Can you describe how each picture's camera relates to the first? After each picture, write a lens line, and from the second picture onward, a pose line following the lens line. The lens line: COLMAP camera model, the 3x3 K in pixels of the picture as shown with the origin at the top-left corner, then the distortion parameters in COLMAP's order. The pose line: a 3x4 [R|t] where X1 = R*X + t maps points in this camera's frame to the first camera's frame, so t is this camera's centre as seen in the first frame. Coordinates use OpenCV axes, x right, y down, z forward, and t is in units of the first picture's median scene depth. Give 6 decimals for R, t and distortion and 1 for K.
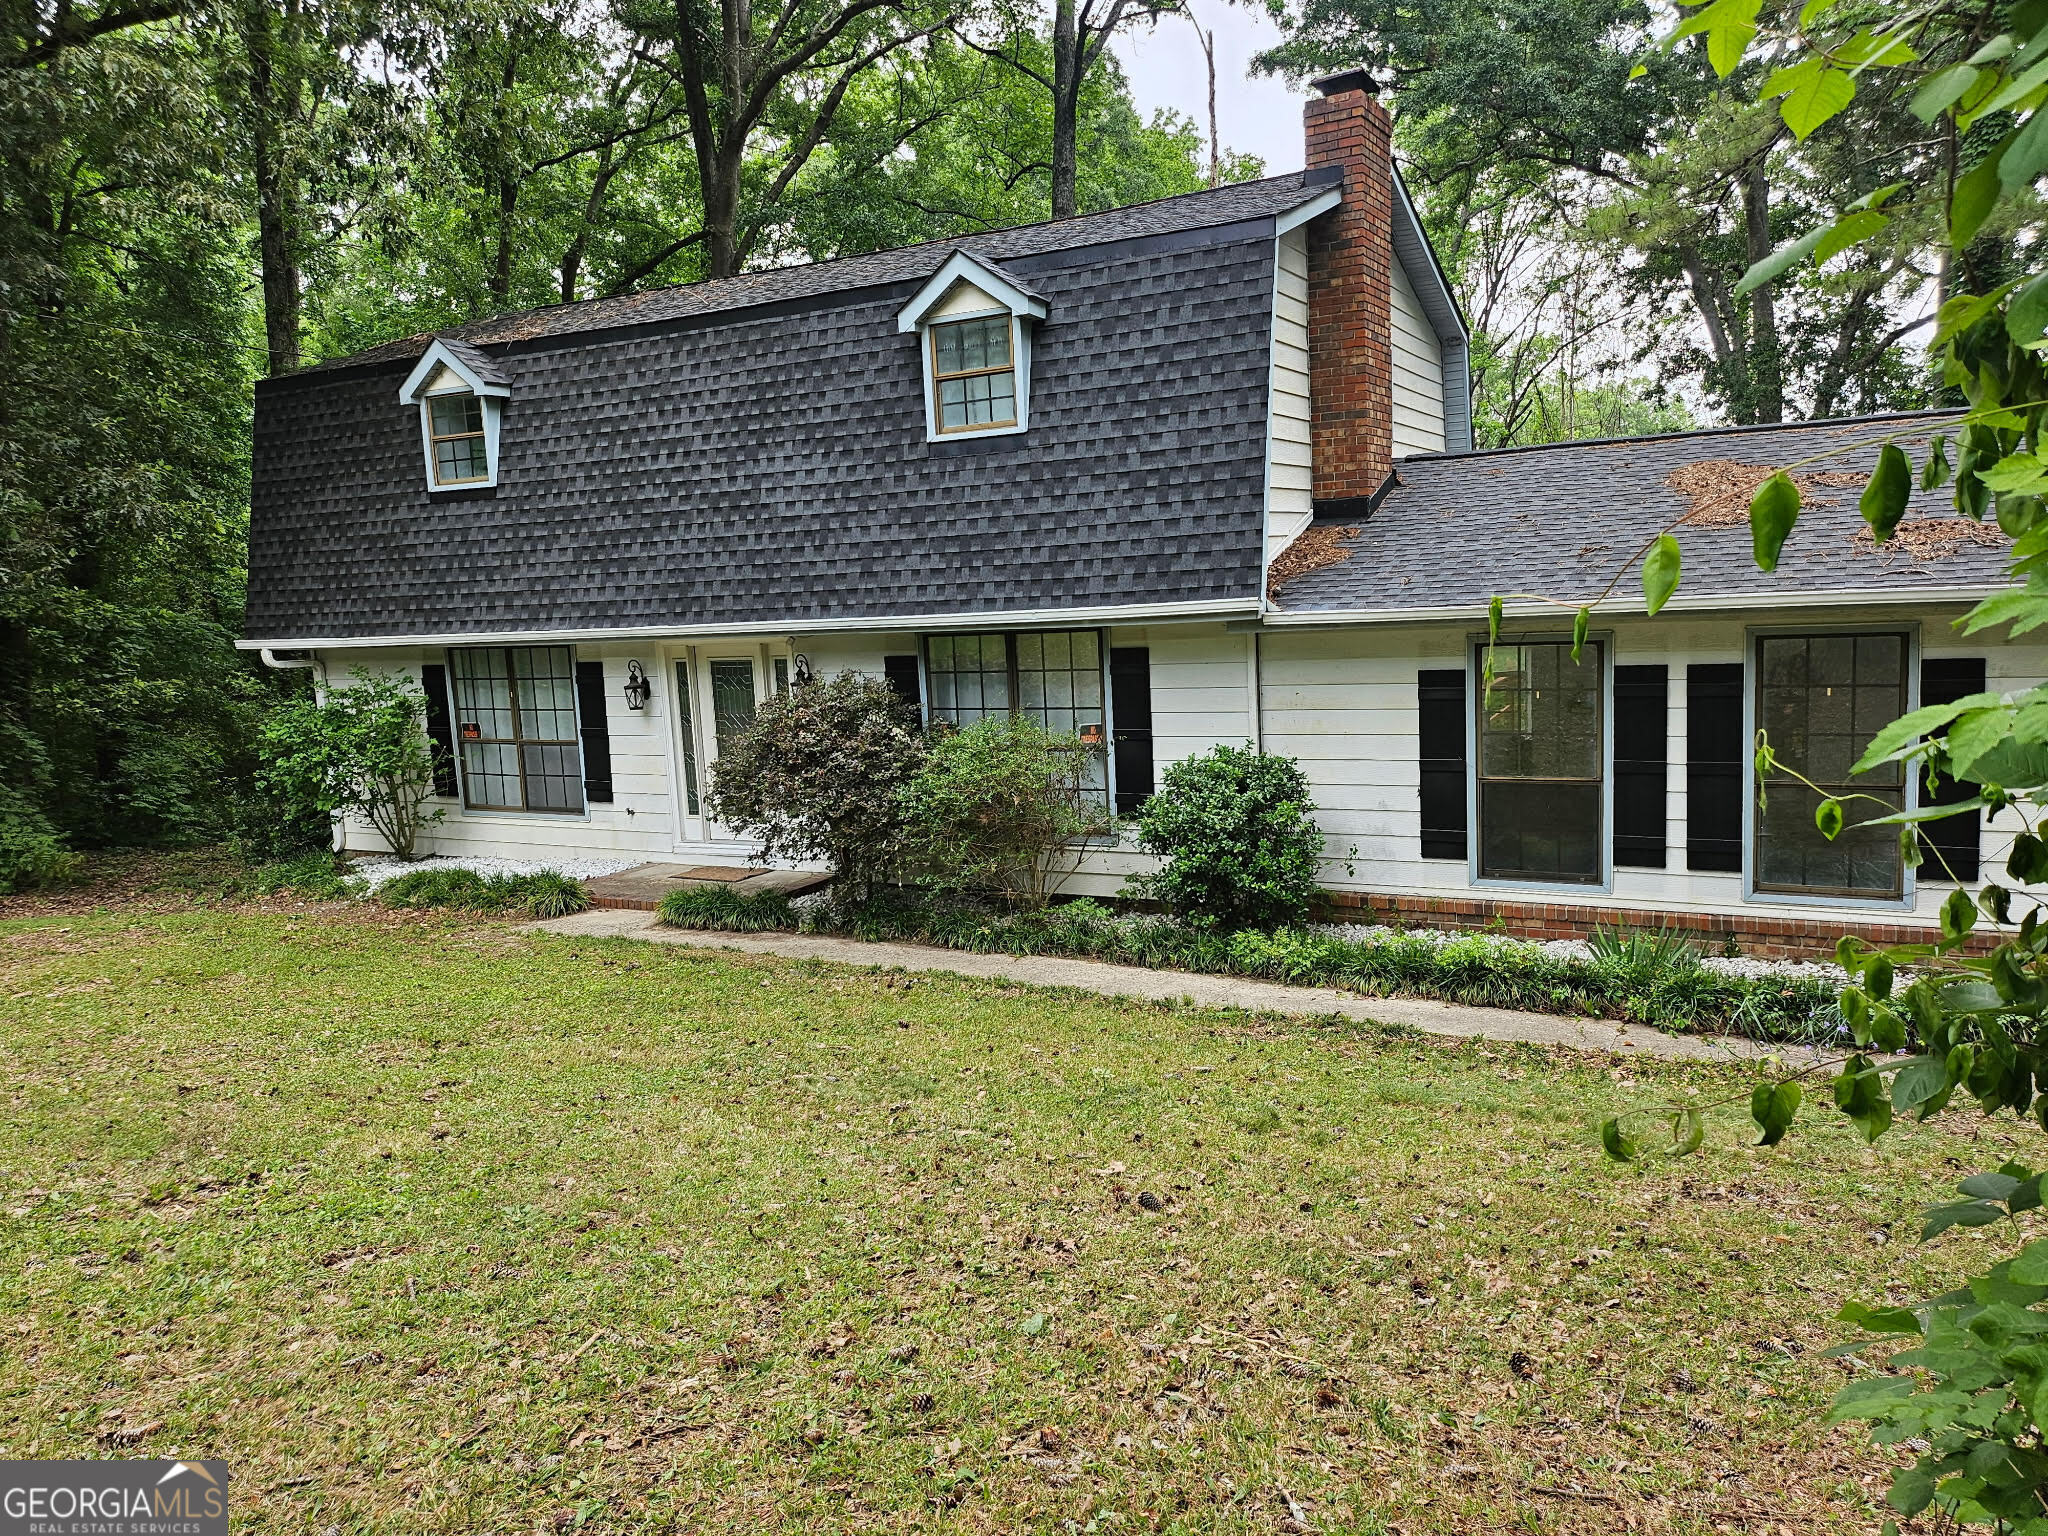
lens RADIAL K [[1579.9, 0, 1023.3], [0, 1579.9, 771.9], [0, 0, 1]] dist [0.041771, -0.009436]
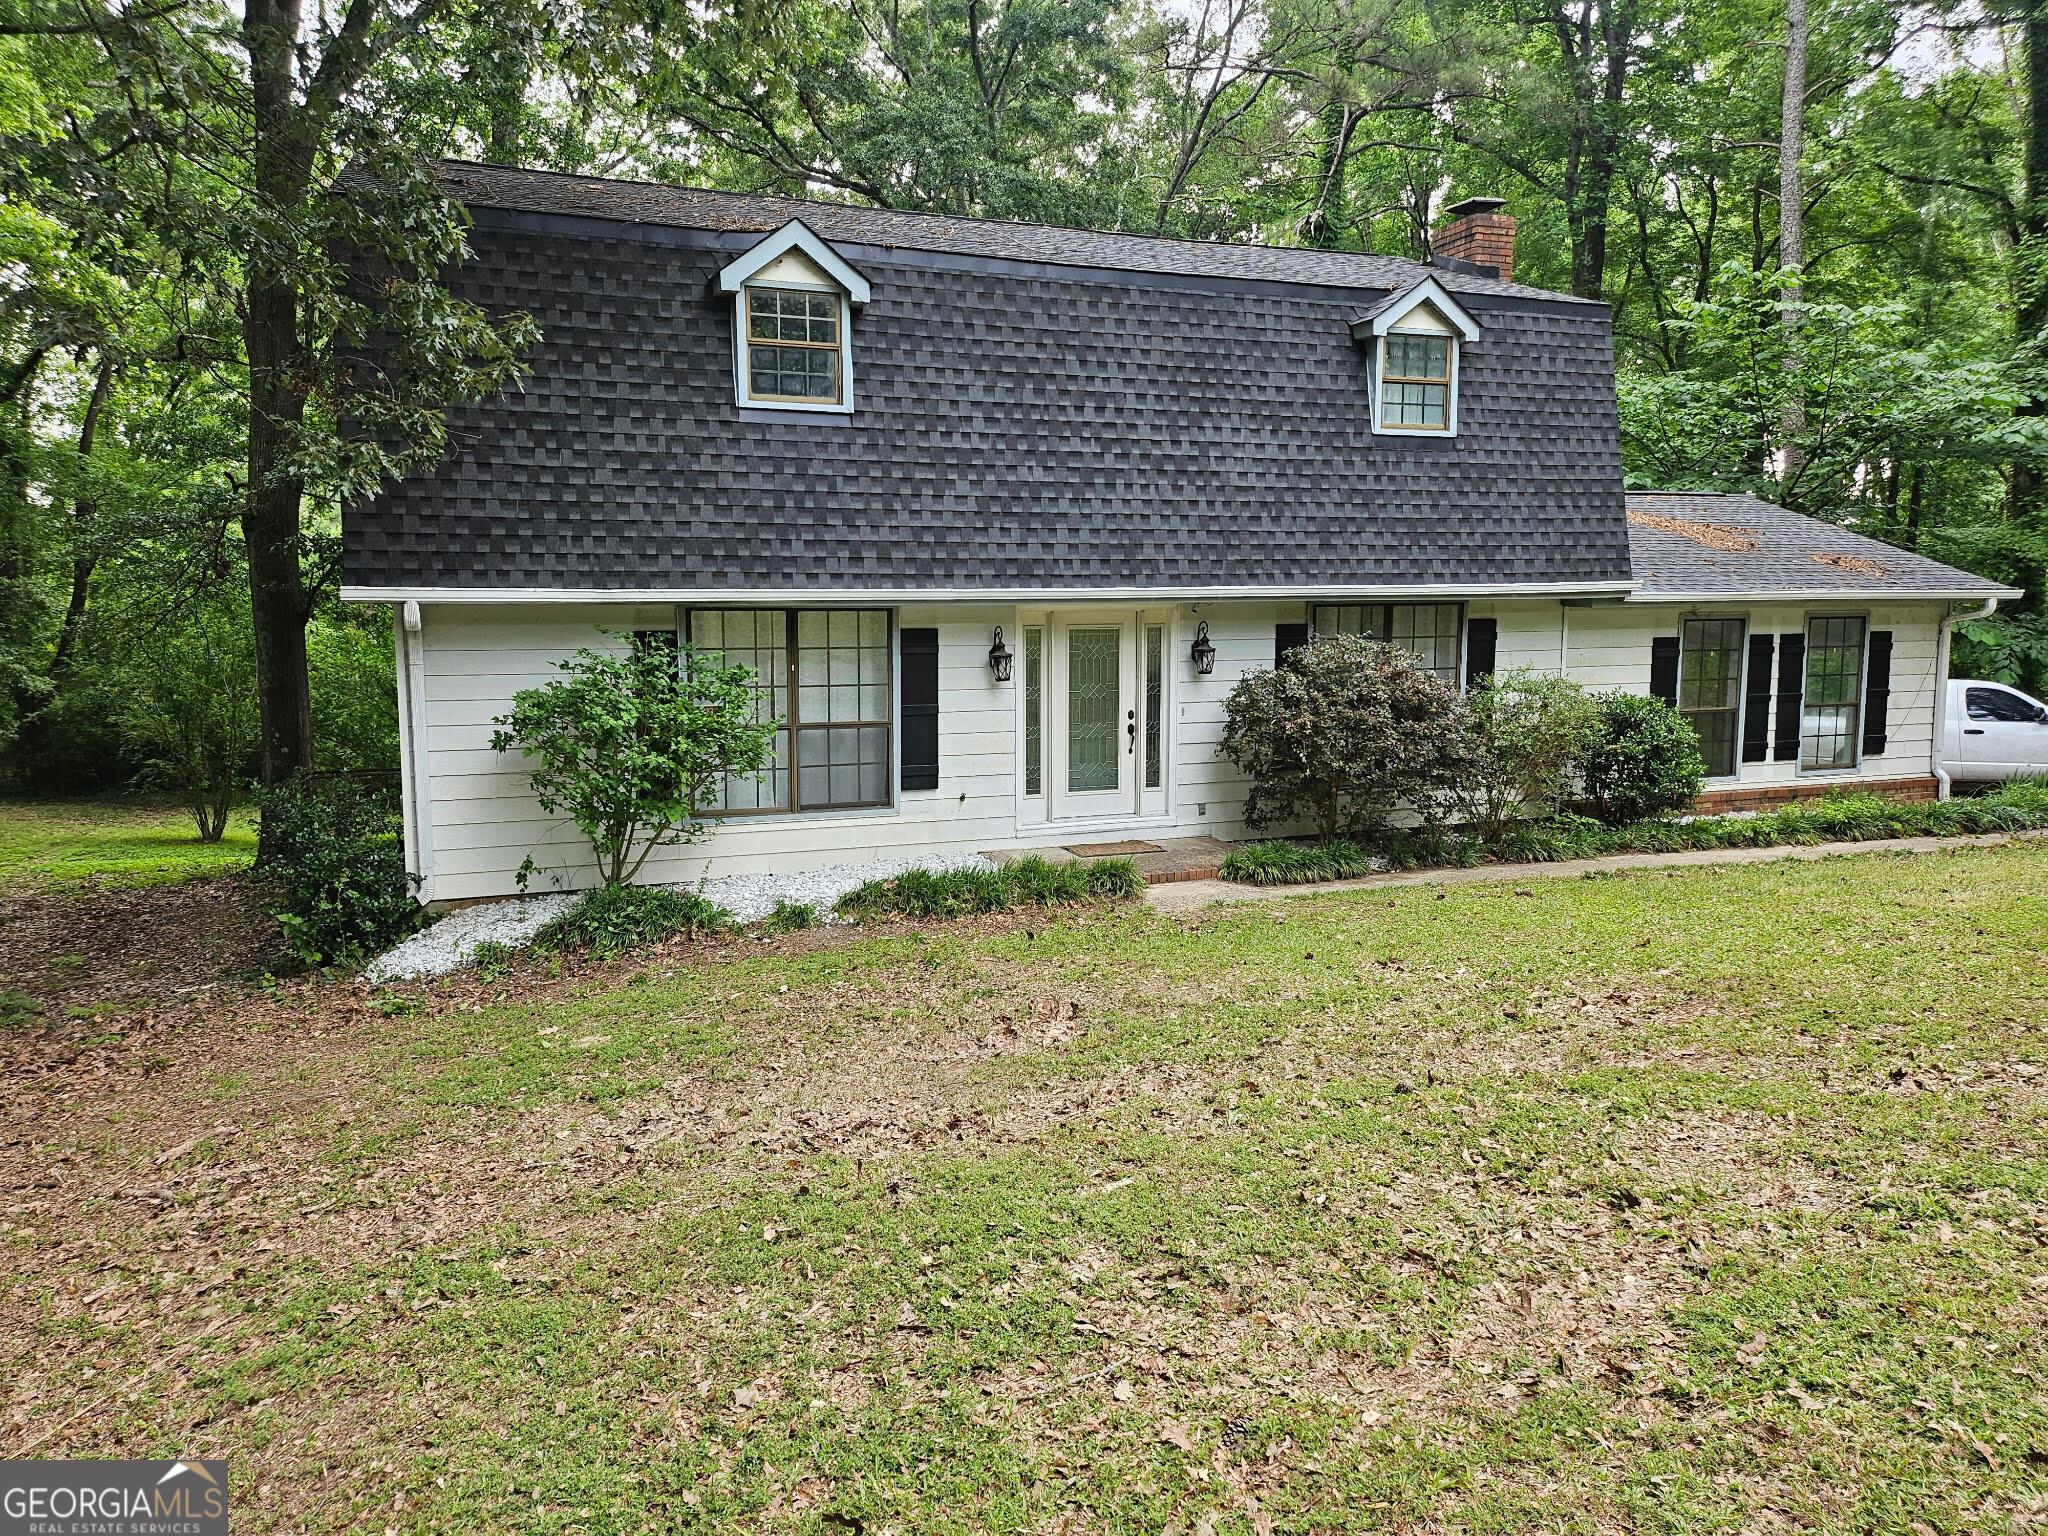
lens RADIAL K [[1579.9, 0, 1022.7], [0, 1579.9, 772.0], [0, 0, 1]] dist [0.041771, -0.009436]
pose [[0.604418, -0.042761, 0.795519, -1.042108], [0.069518, 0.997580, 0.000804, 0.013959], [-0.793629, 0.054817, 0.605928, 0.484963]]
